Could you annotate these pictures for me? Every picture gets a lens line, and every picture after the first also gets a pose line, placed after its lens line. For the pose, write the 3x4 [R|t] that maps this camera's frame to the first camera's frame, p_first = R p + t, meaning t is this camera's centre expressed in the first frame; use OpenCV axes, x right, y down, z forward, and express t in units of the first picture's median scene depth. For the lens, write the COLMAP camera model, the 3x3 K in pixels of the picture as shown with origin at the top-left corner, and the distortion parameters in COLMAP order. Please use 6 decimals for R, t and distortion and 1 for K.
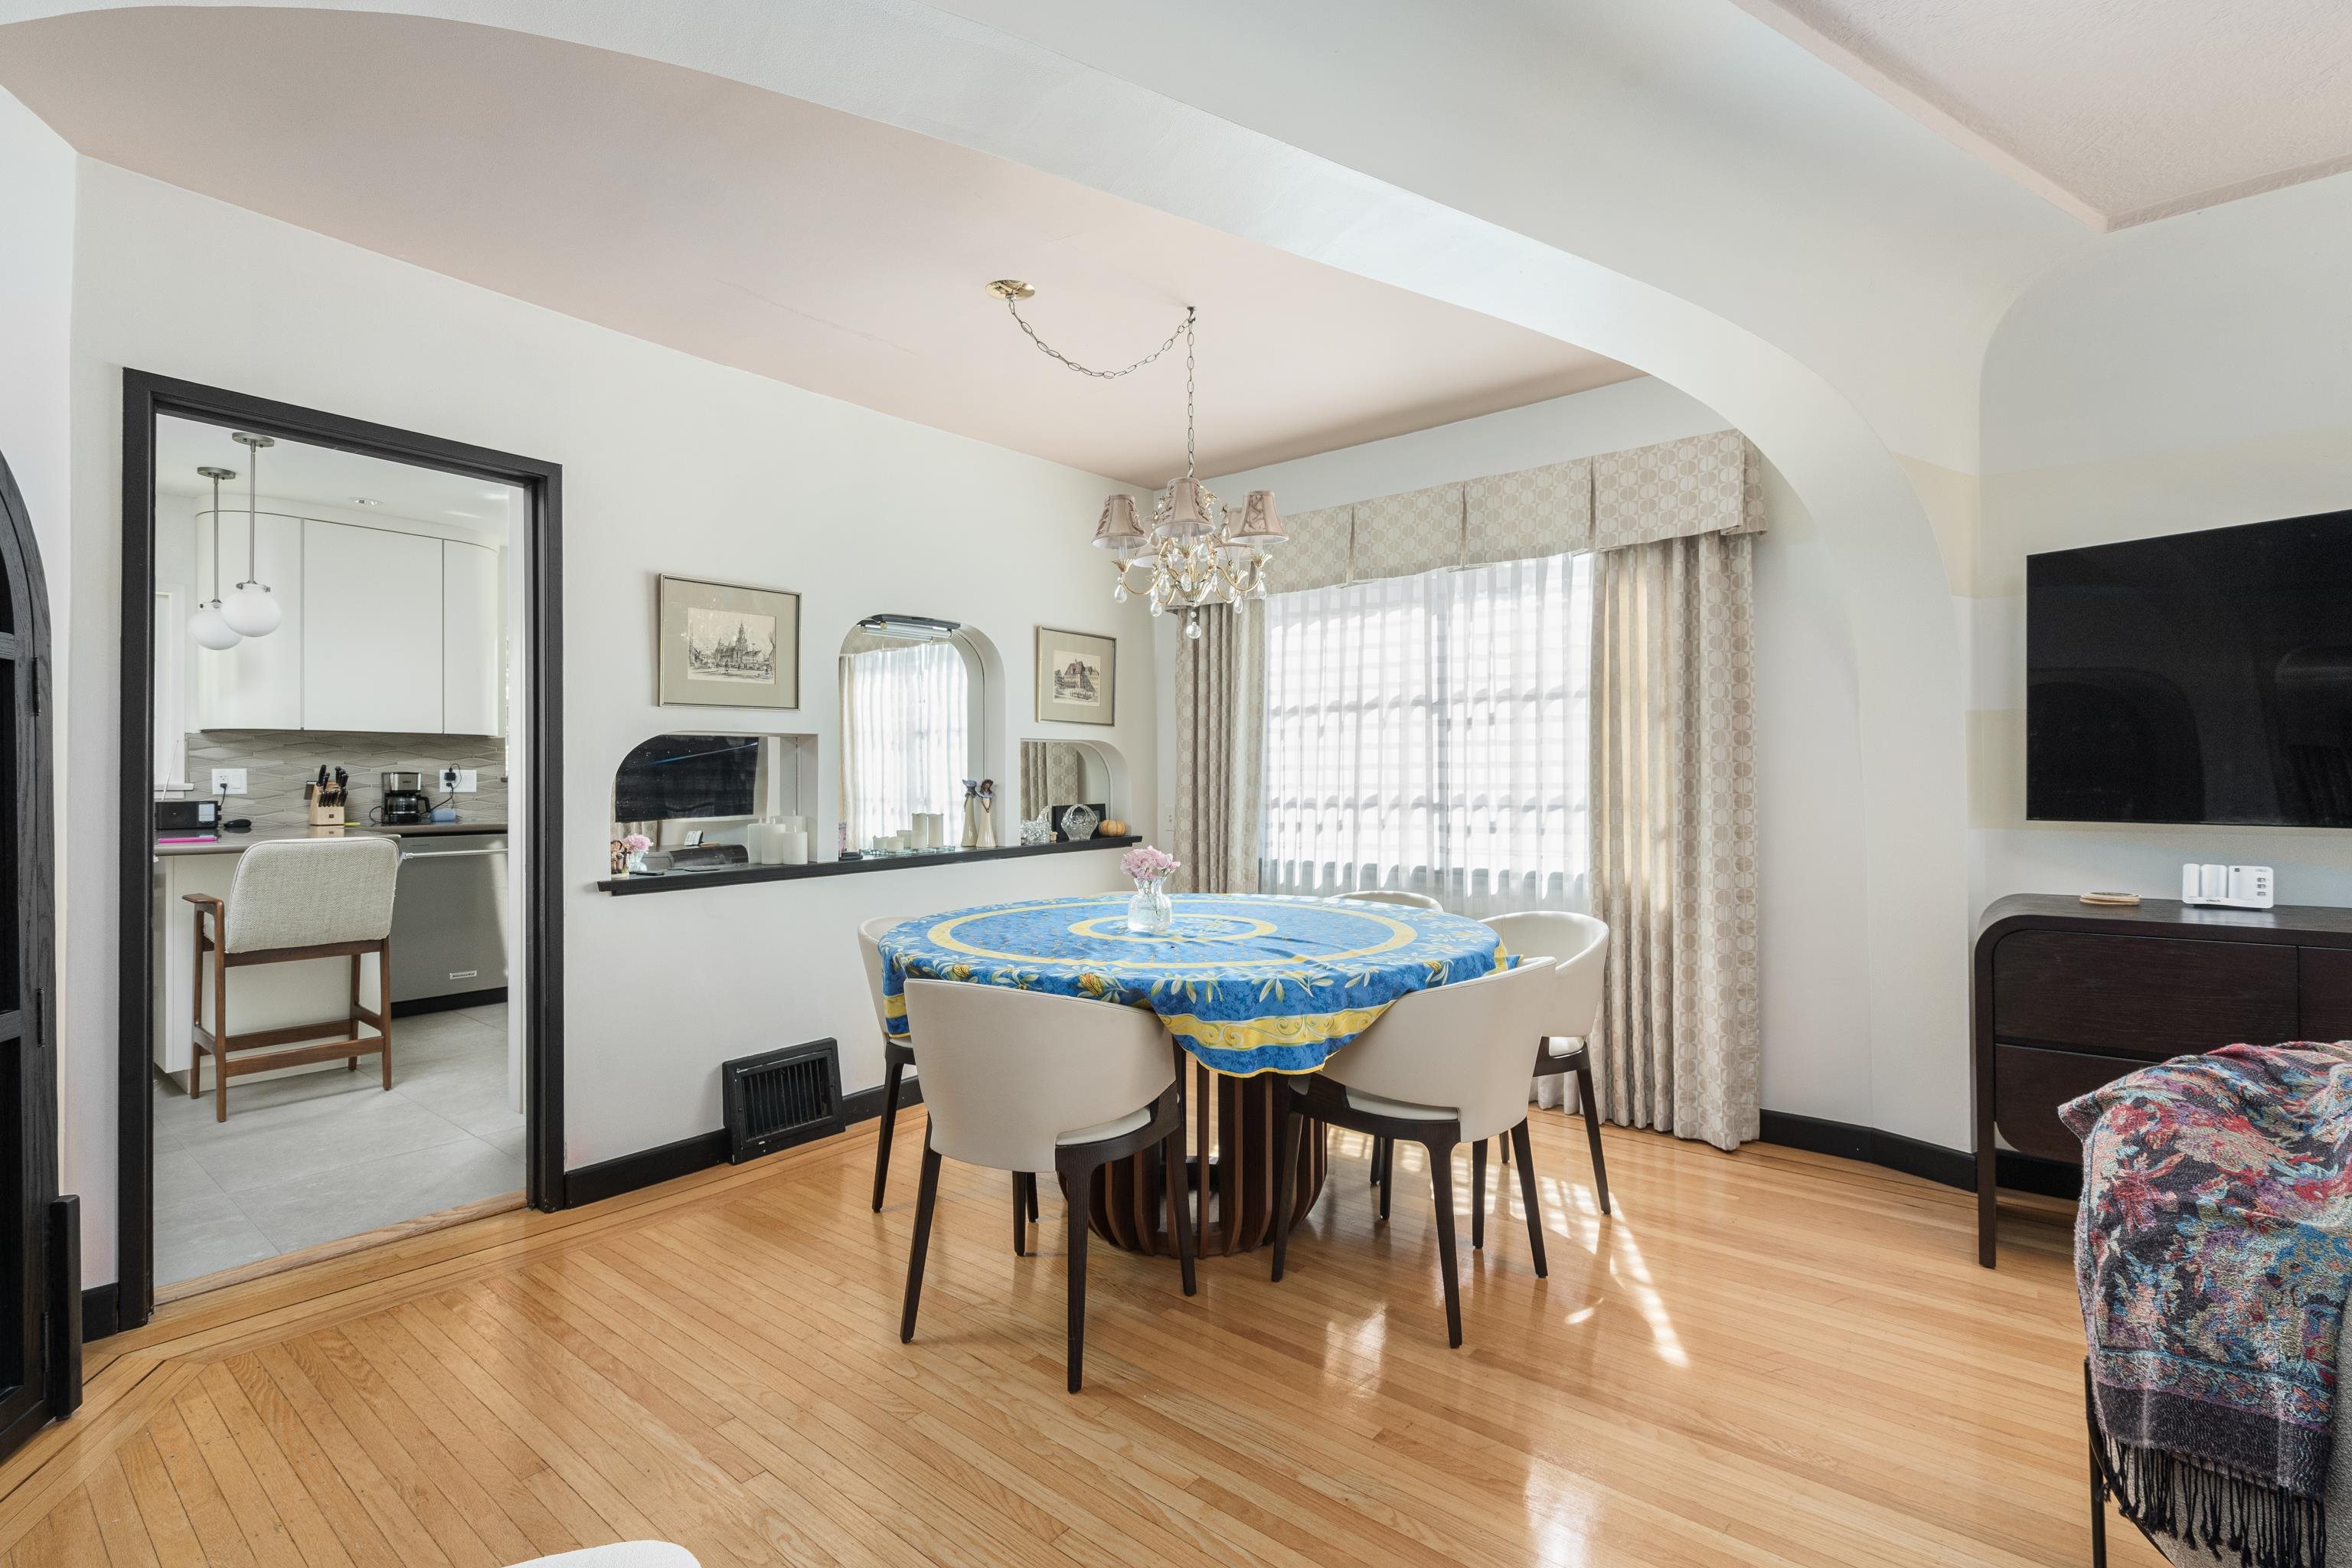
lens RADIAL K [[1065.2, 0, 1179.7], [0, 1065.2, 780.0], [0, 0, 1]] dist [-0.002111, 0.000152]
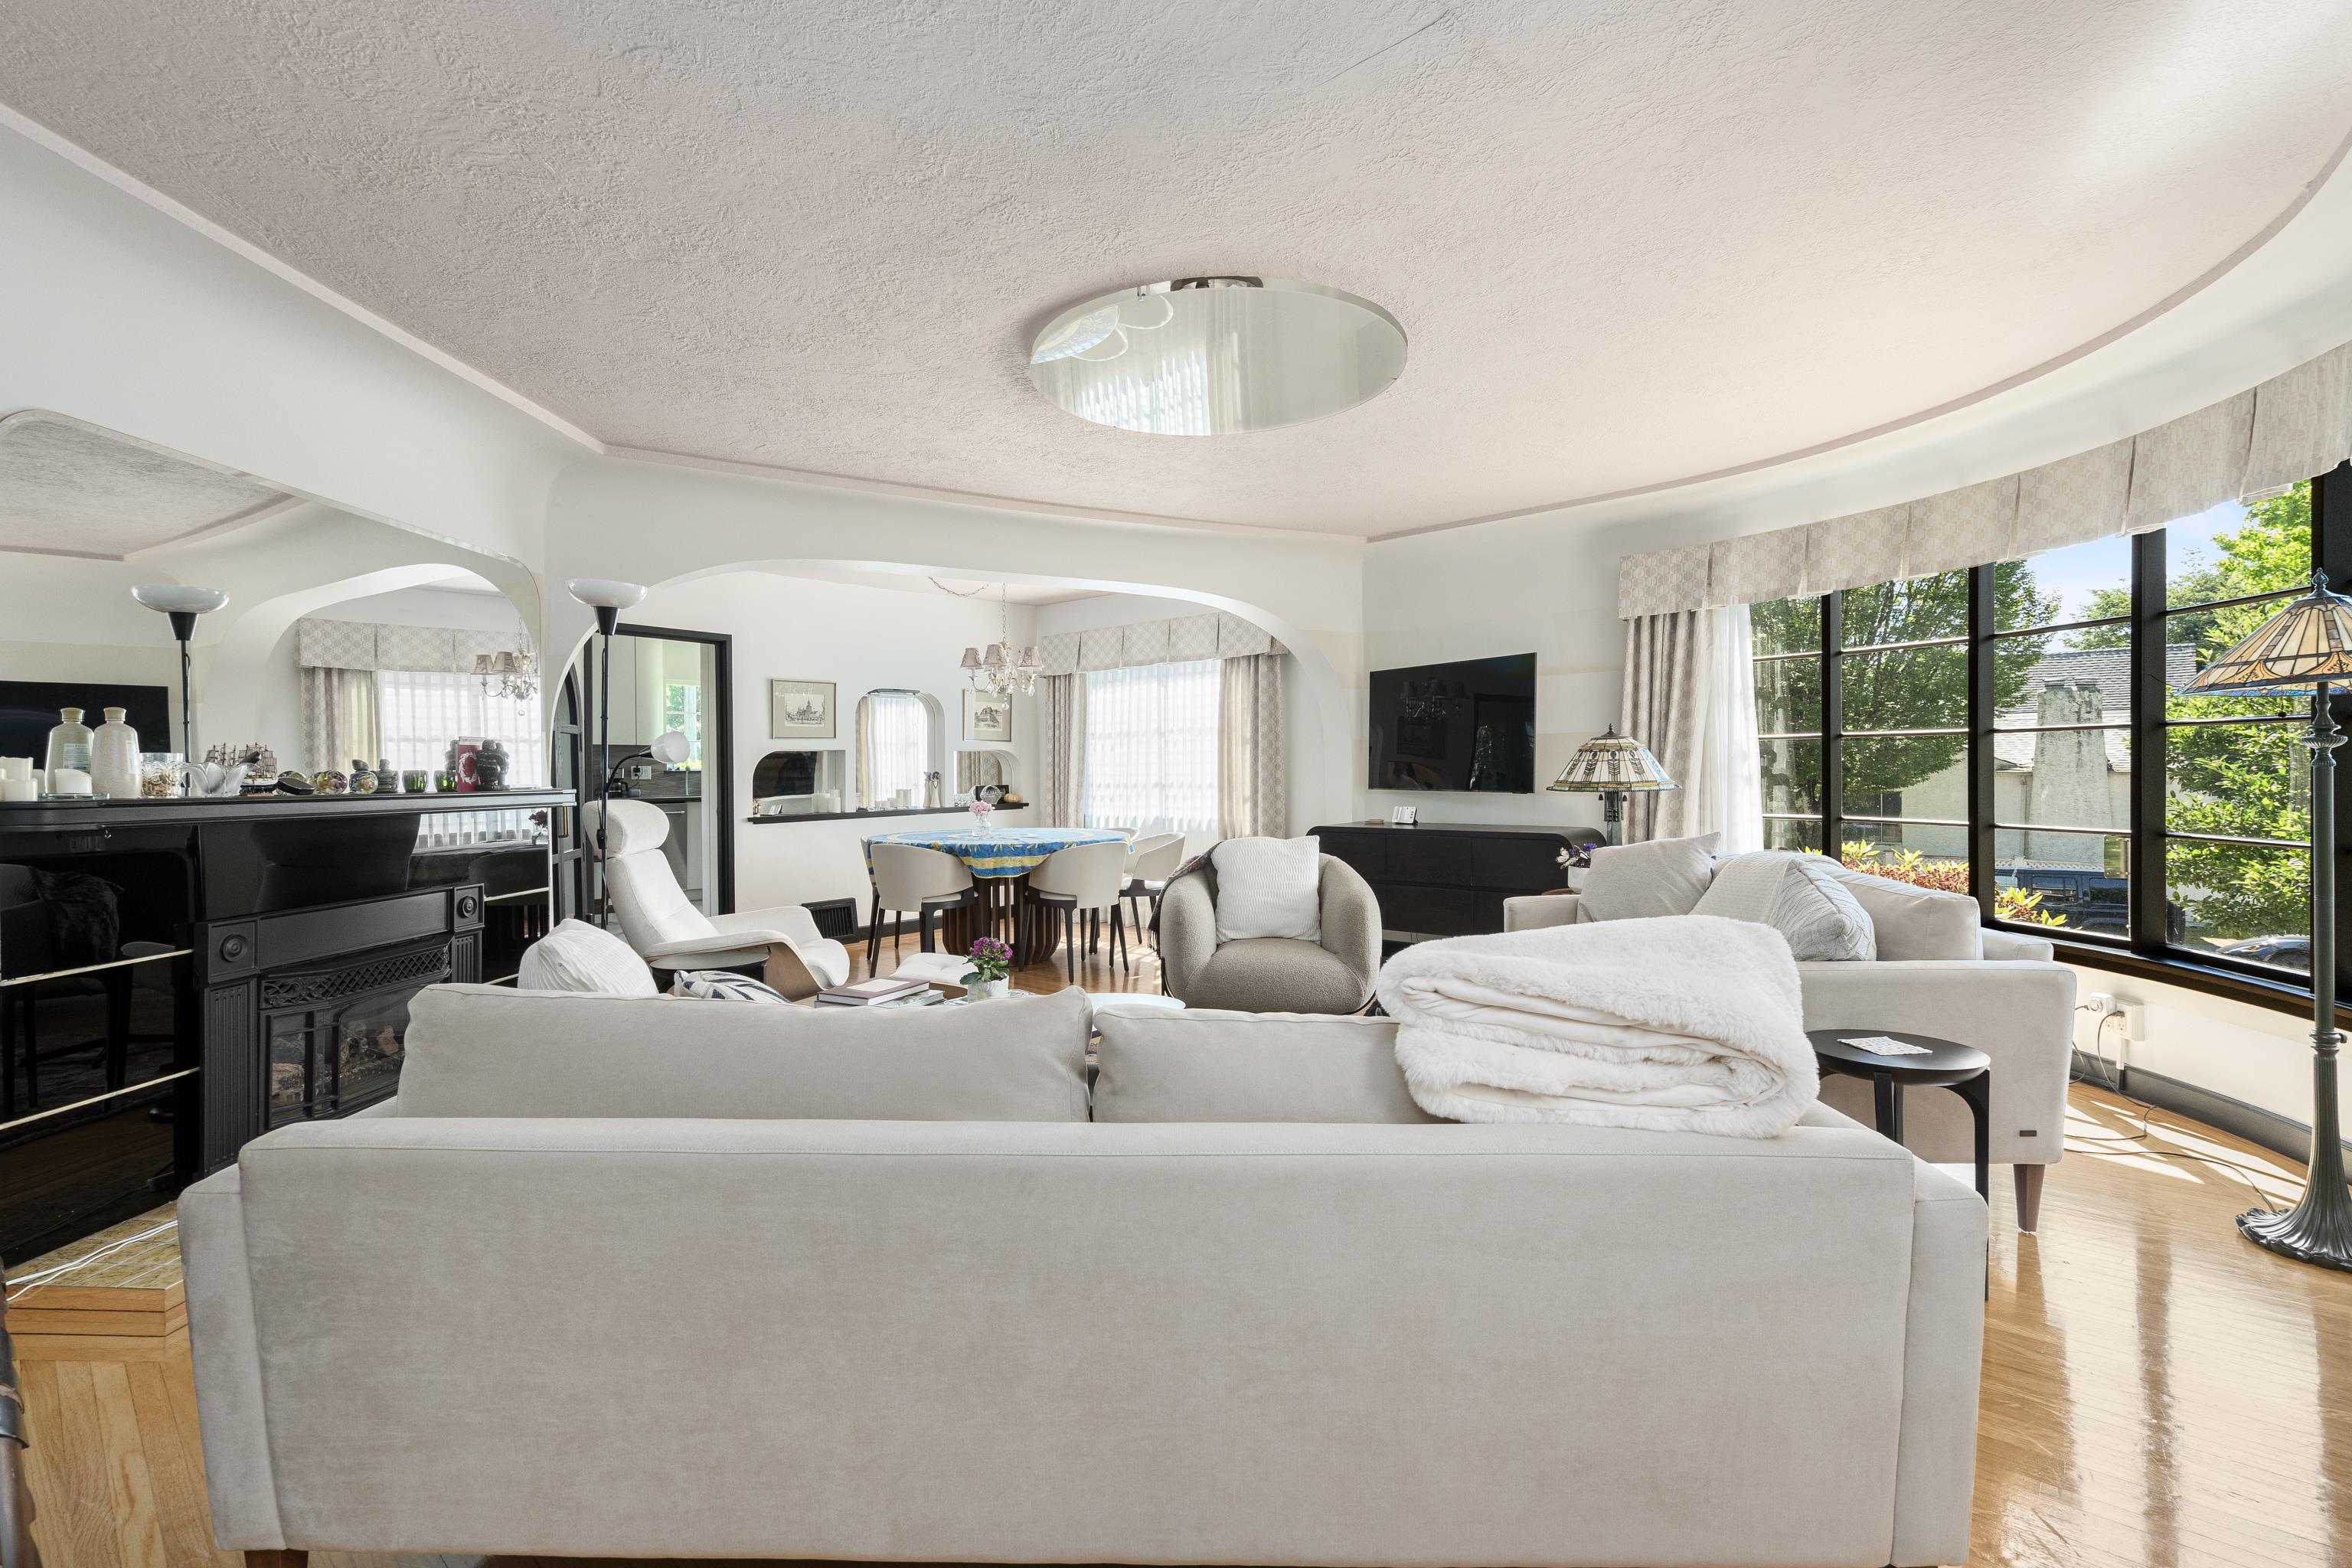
lens RADIAL K [[1065.2, 0, 1177.4], [0, 1065.2, 781.4], [0, 0, 1]] dist [-0.002111, 0.000152]
pose [[0.998852, -0.001882, -0.047862, 0.387081], [0.002487, 0.999918, 0.012585, -0.006781], [0.047834, -0.012690, 0.998775, -0.994858]]
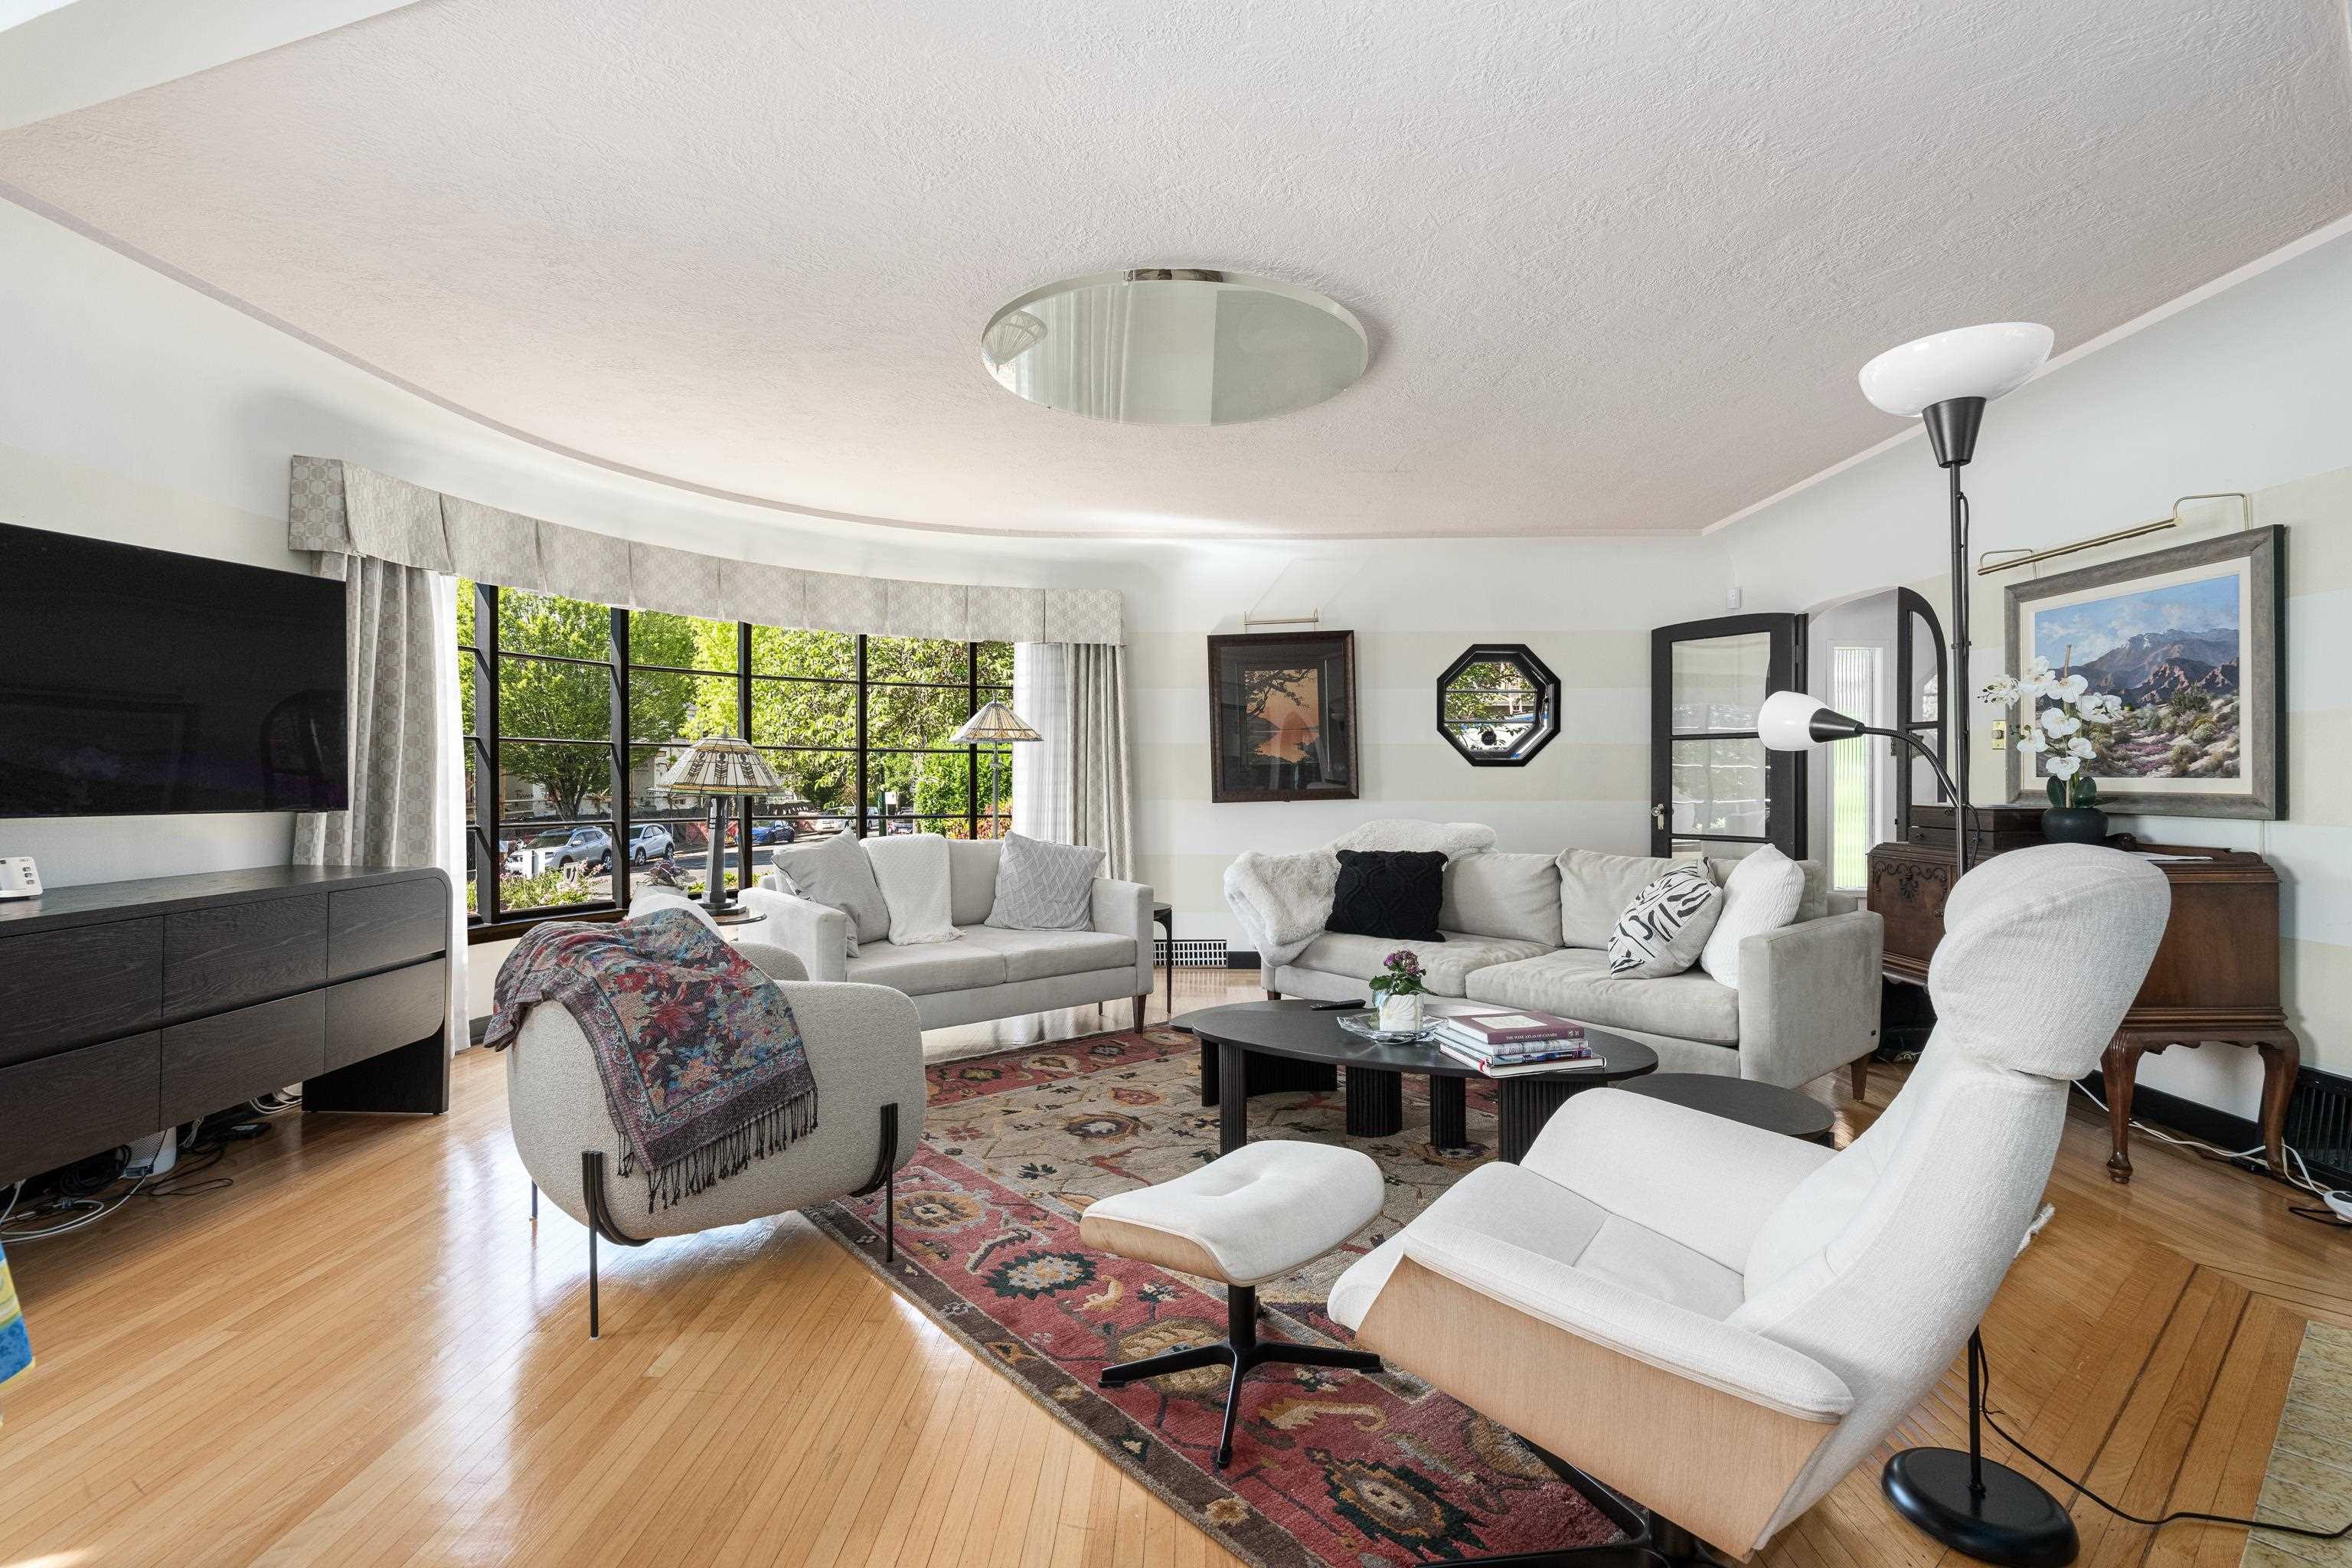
lens RADIAL K [[1065.2, 0, 1176.0], [0, 1065.2, 780.0], [0, 0, 1]] dist [-0.002111, 0.000152]
pose [[-0.615920, 0.001178, 0.787808, -0.347367], [0.000410, 0.999999, -0.001175, 0.005323], [-0.787808, -0.000401, -0.615920, 0.518773]]
